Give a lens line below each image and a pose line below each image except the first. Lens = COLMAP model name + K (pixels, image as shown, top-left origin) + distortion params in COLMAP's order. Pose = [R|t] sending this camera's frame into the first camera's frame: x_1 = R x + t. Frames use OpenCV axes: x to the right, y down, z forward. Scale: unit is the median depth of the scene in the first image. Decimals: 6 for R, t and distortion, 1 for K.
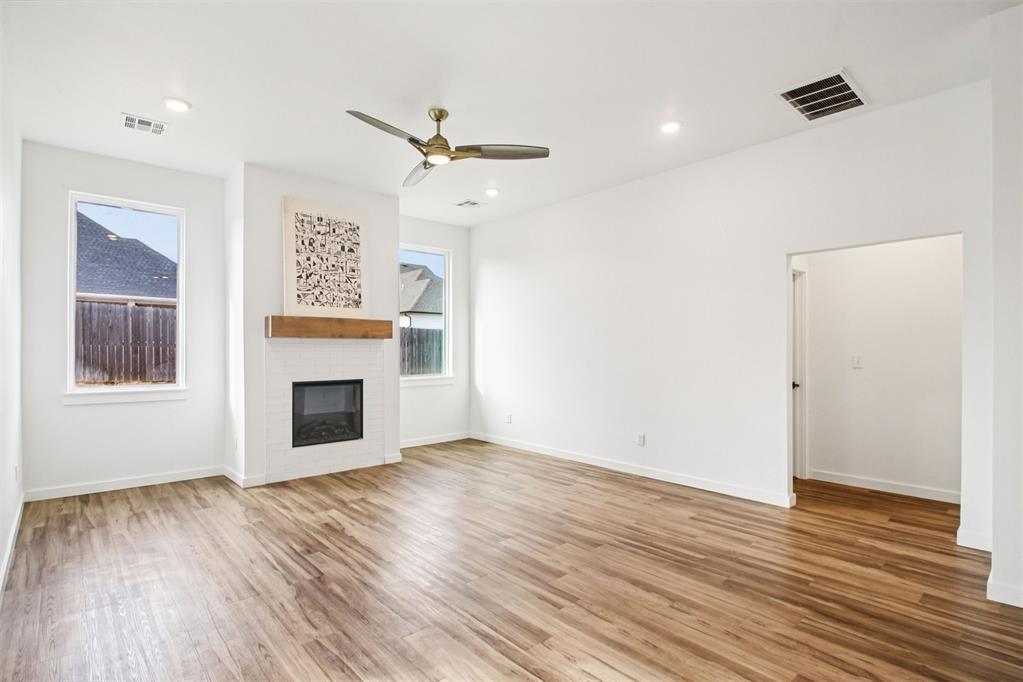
lens RADIAL K [[499.0, 0, 511.5], [0, 499.0, 341.0], [0, 0, 1]] dist [-0.000090, -0.000011]
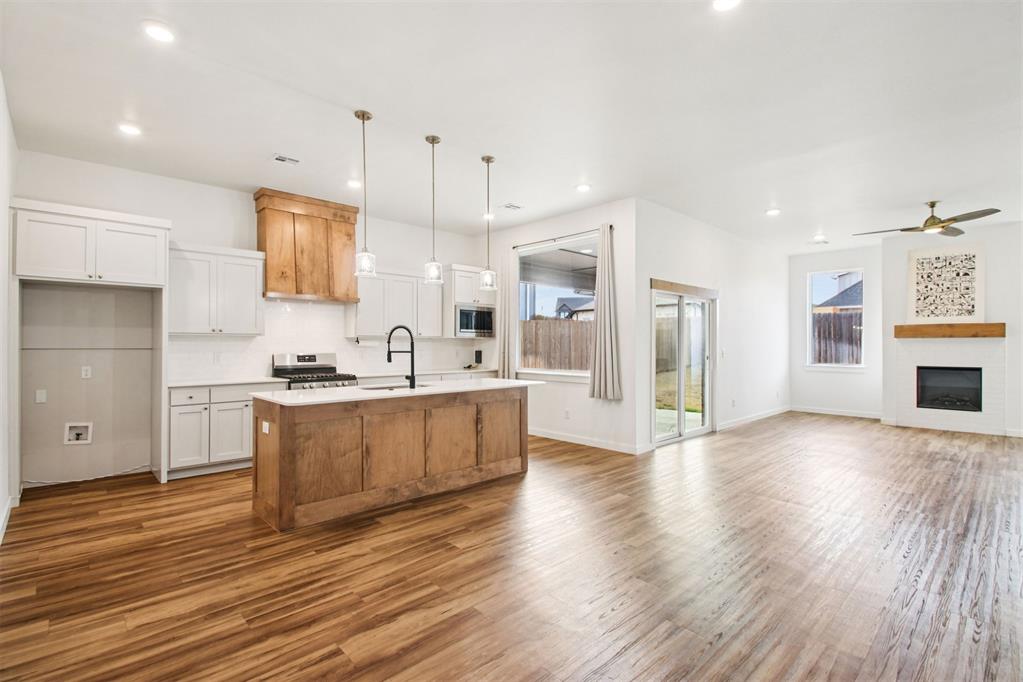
lens RADIAL K [[522.4, 0, 511.5], [0, 522.4, 341.0], [0, 0, 1]] dist [-0.002299, -0.001072]
pose [[0.061890, -0.005732, -0.998067, 1.104053], [0.011586, 0.999920, -0.005025, -0.003109], [0.998016, -0.011253, 0.061951, -0.377443]]
